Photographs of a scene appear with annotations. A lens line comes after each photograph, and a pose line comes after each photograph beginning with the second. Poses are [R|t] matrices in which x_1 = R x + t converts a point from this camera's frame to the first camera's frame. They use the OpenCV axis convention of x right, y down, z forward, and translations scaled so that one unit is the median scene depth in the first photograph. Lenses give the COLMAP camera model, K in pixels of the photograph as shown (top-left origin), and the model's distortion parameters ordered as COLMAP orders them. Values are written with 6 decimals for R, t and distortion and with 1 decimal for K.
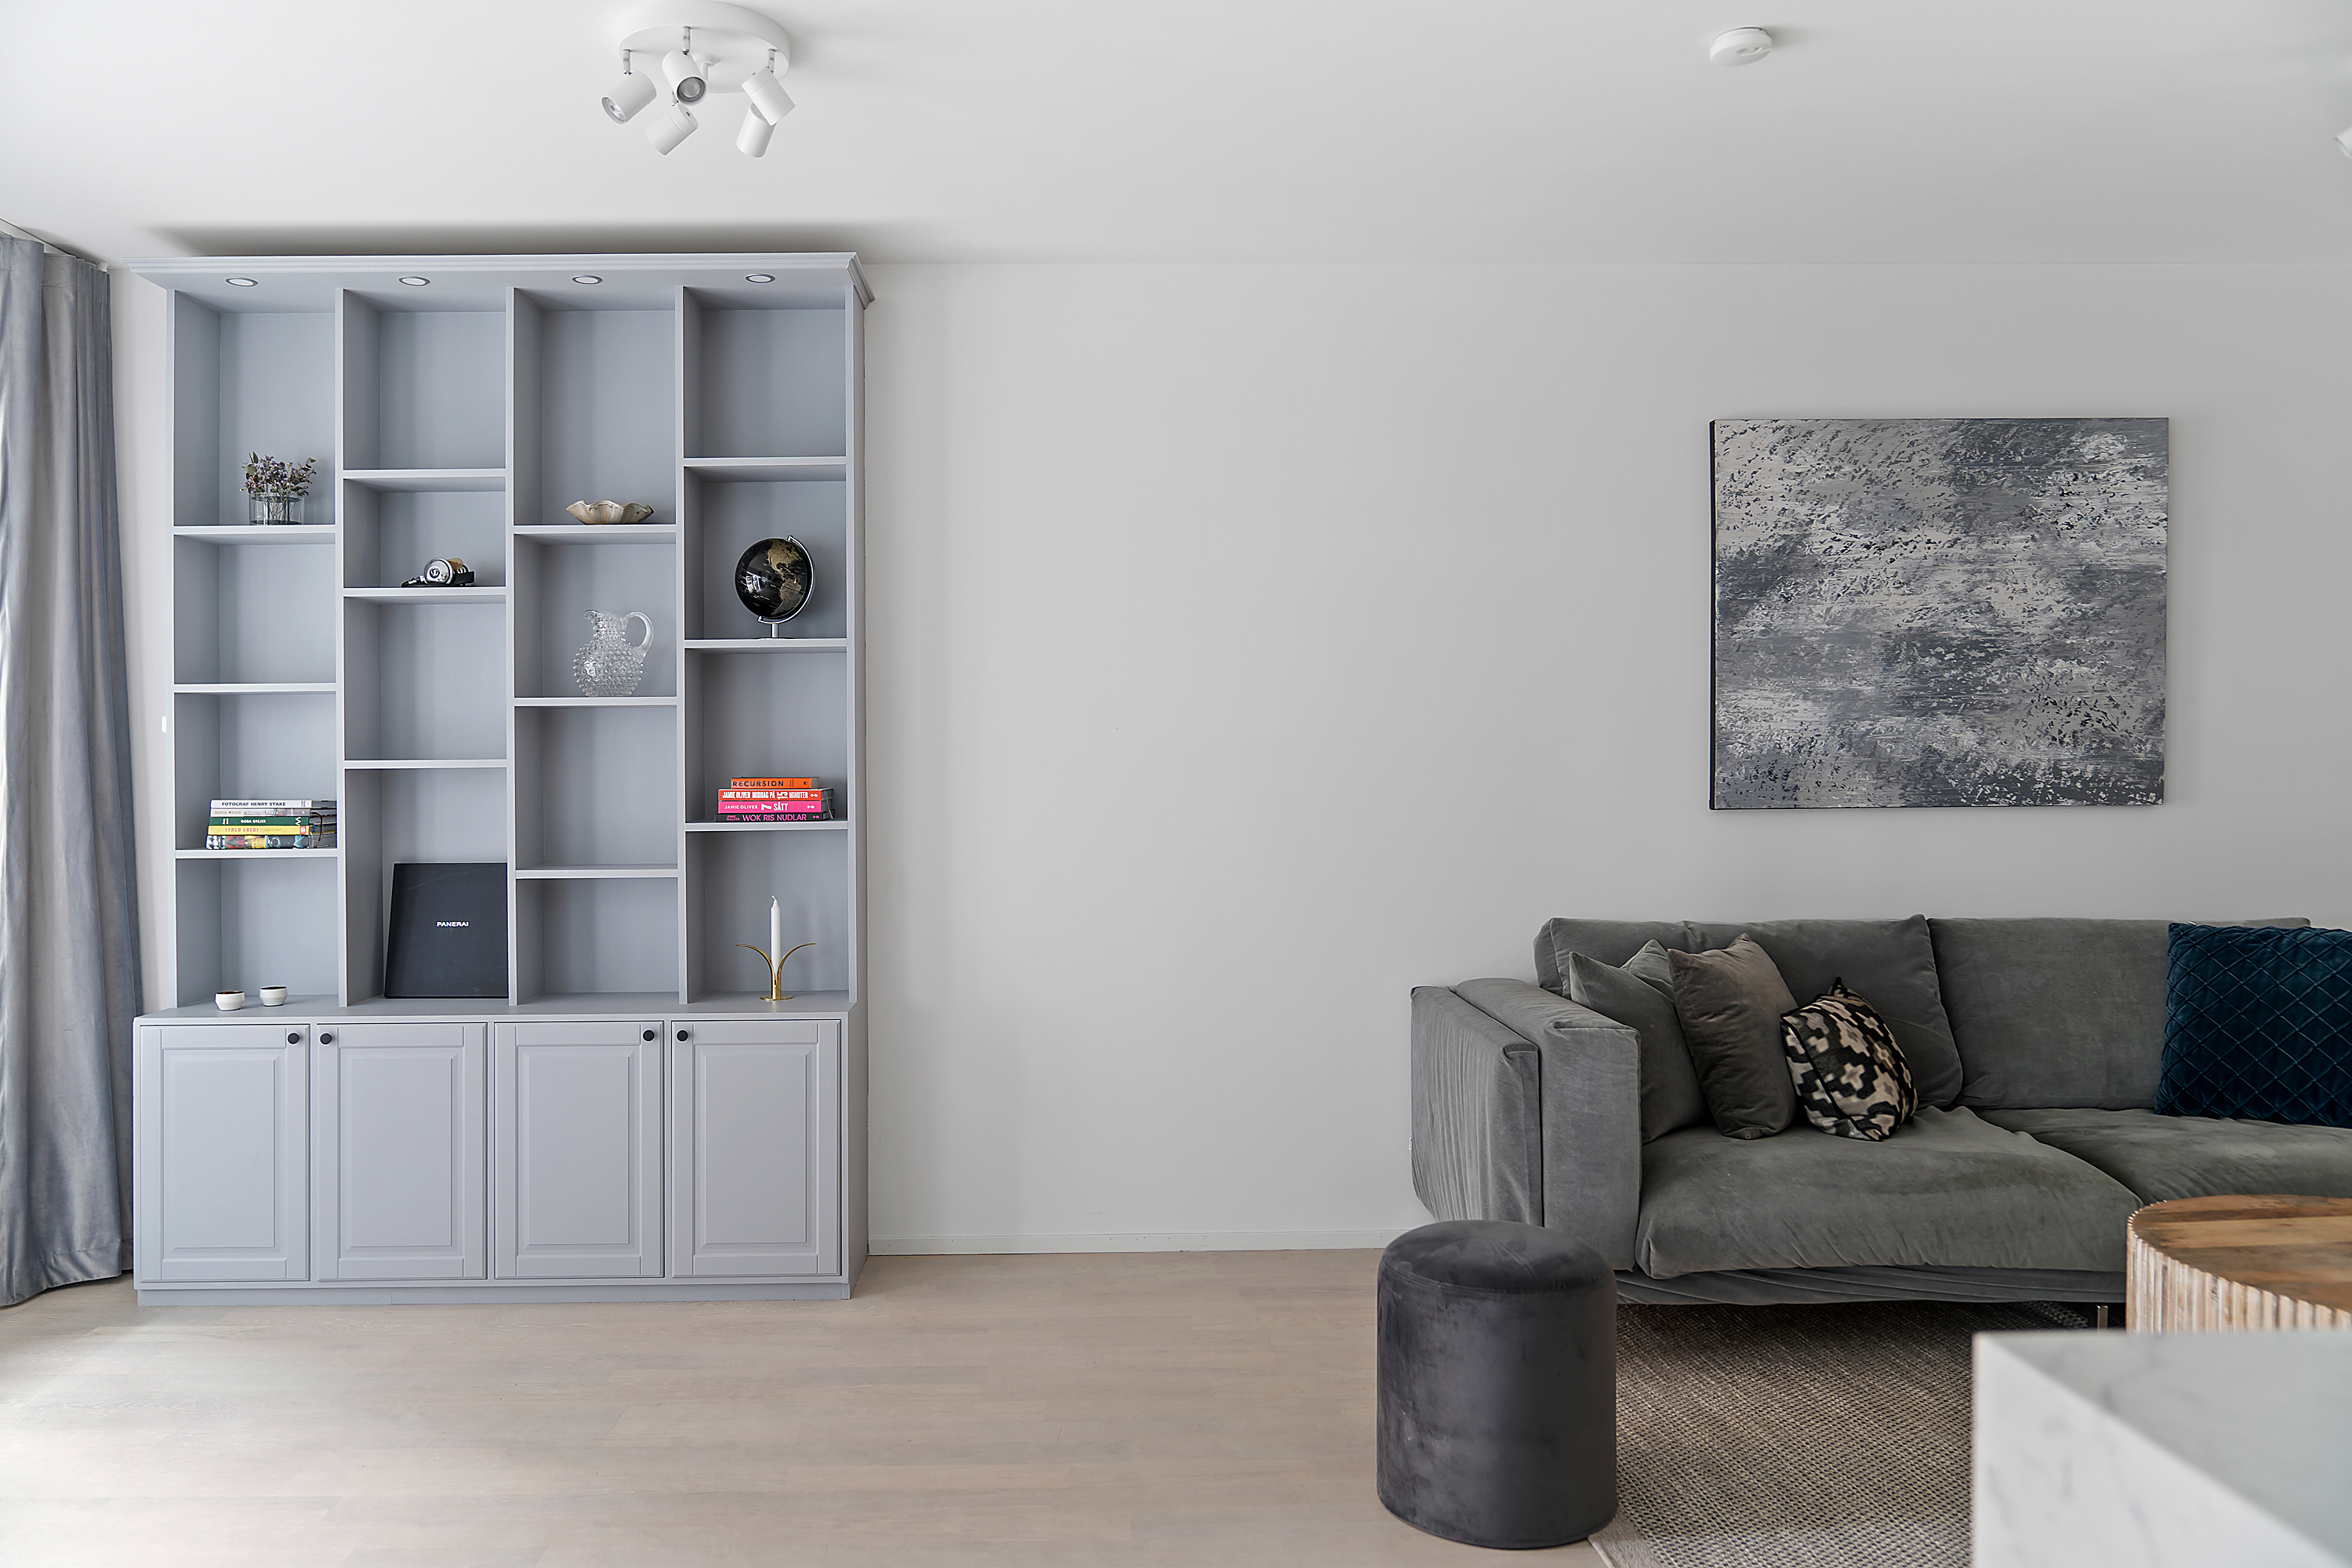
lens RADIAL K [[1643.8, 0, 1173.5], [0, 1643.8, 781.2], [0, 0, 1]] dist [-0.004760, -0.002307]
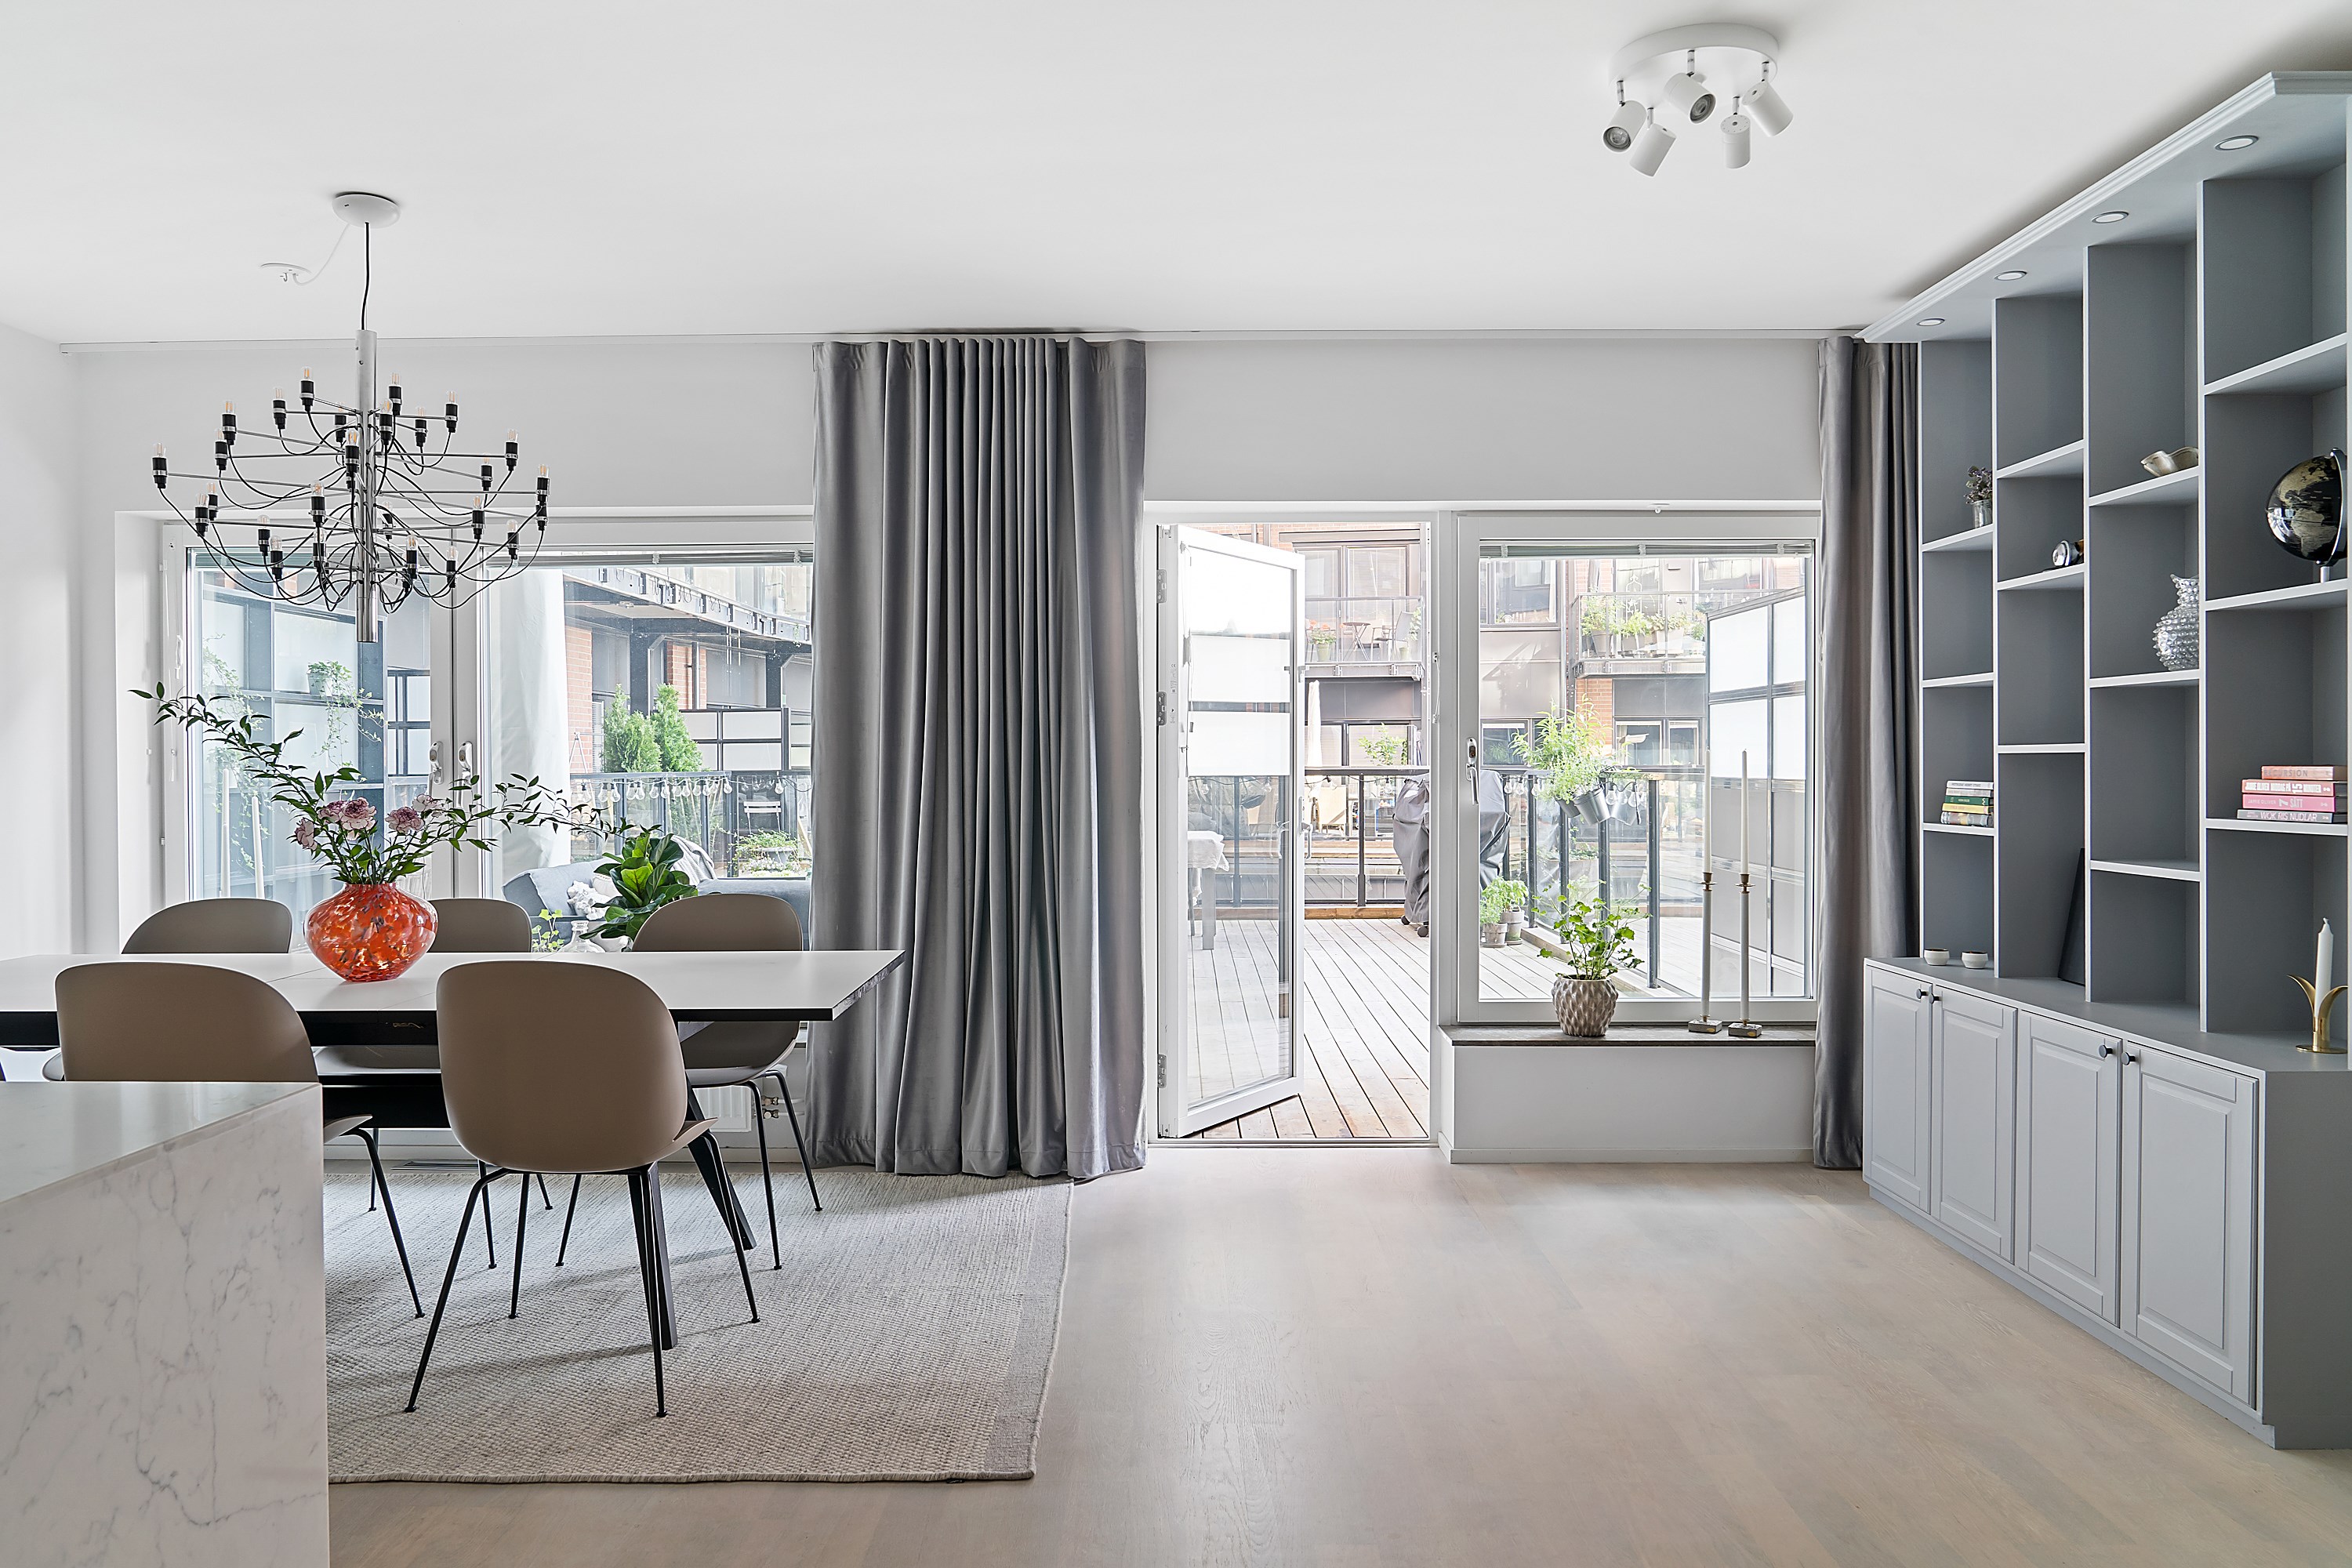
lens RADIAL K [[1630.2, 0, 1180.5], [0, 1630.2, 775.1], [0, 0, 1]] dist [-0.010811, -0.000160]
pose [[-0.032682, 0.015747, -0.999342, 0.588823], [-0.004949, 0.999861, 0.015917, -0.008115], [0.999454, 0.005466, -0.032599, 0.530657]]
